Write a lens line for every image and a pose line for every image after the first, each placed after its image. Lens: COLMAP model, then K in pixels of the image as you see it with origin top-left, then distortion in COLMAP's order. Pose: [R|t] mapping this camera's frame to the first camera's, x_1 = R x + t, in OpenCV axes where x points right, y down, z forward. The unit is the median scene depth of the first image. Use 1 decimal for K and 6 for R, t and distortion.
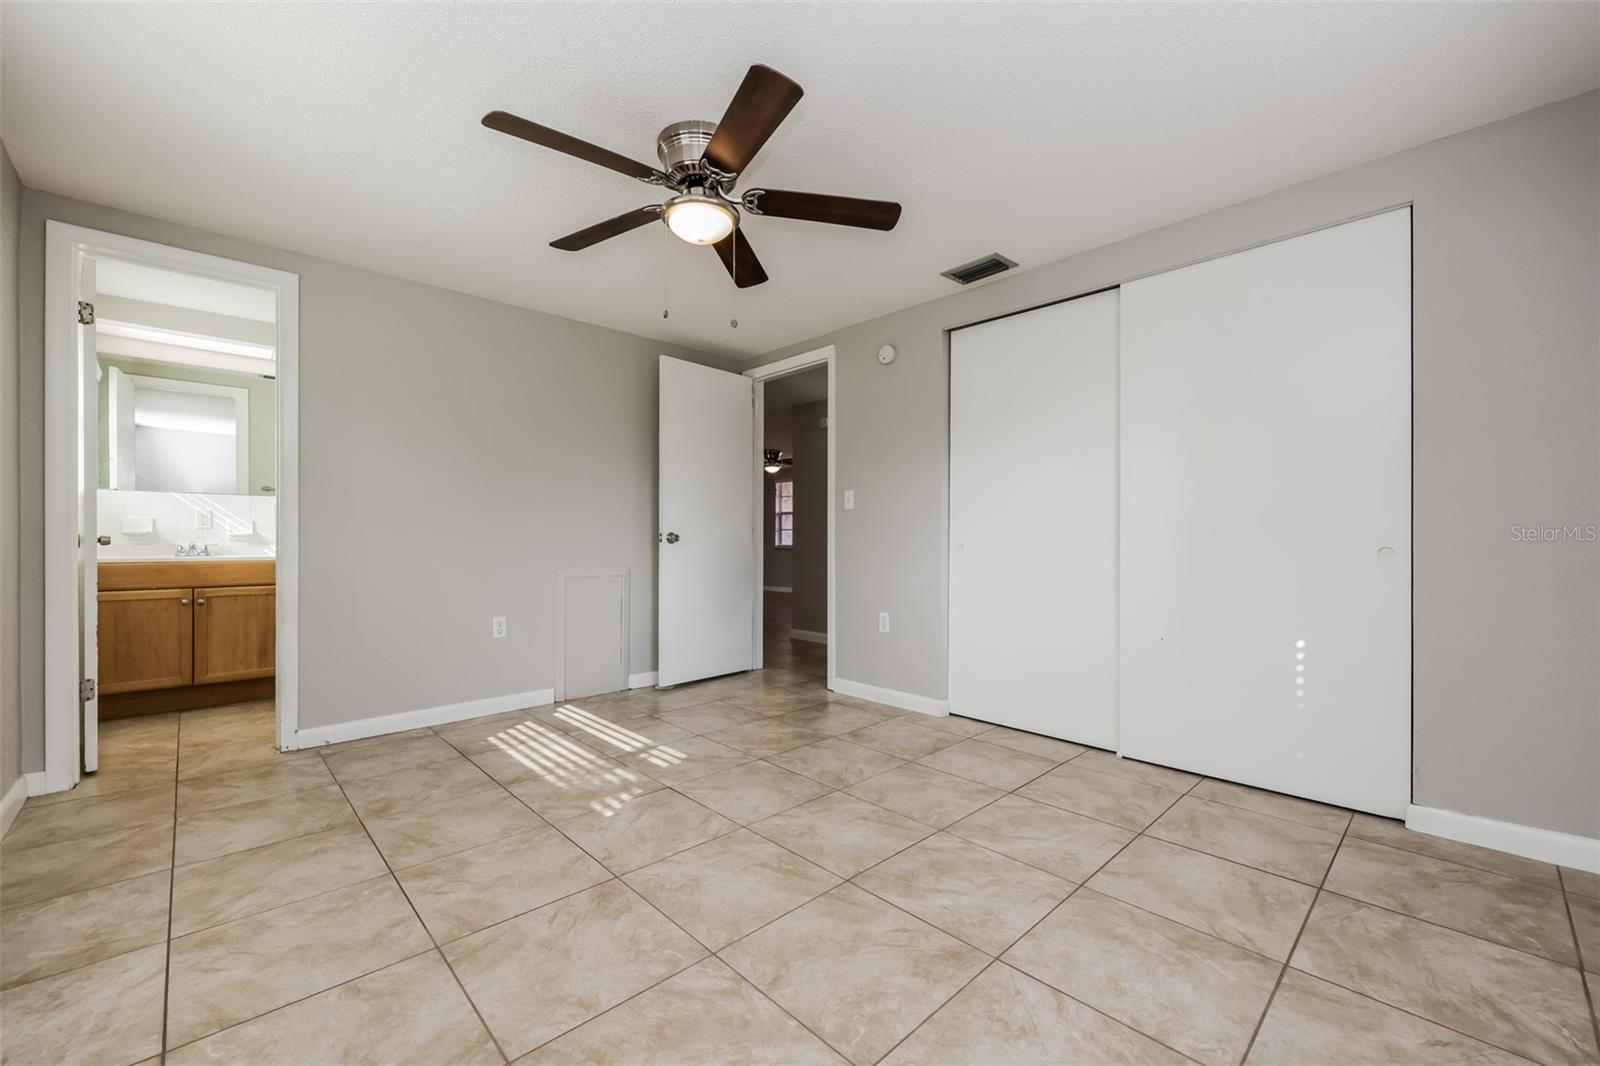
lens RADIAL K [[645.8, 0, 799.2], [0, 645.8, 526.8], [0, 0, 1]] dist [0.011426, 0.000754]
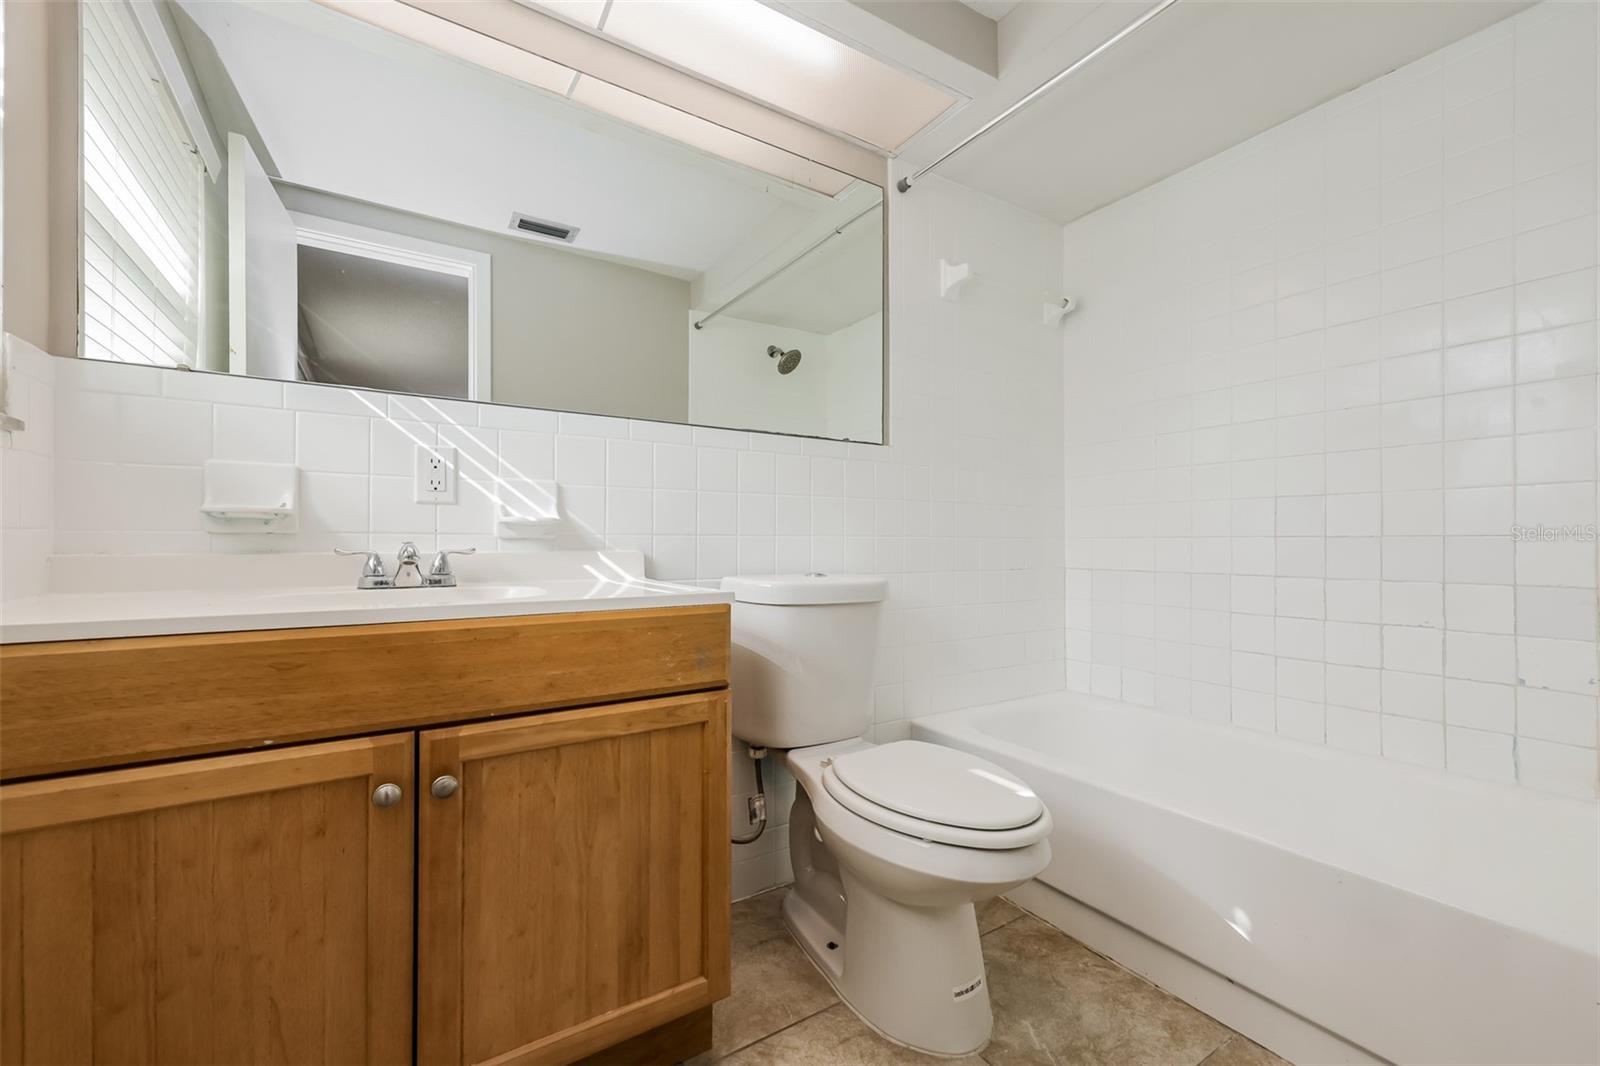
lens RADIAL K [[645.8, 0, 847.8], [0, 645.8, 528.9], [0, 0, 1]] dist [0.011426, 0.000754]
pose [[0.991322, 0.004535, -0.131374, -0.723172], [-0.004403, 0.999989, 0.001301, 0.016267], [0.131379, -0.000711, 0.991332, 0.764956]]
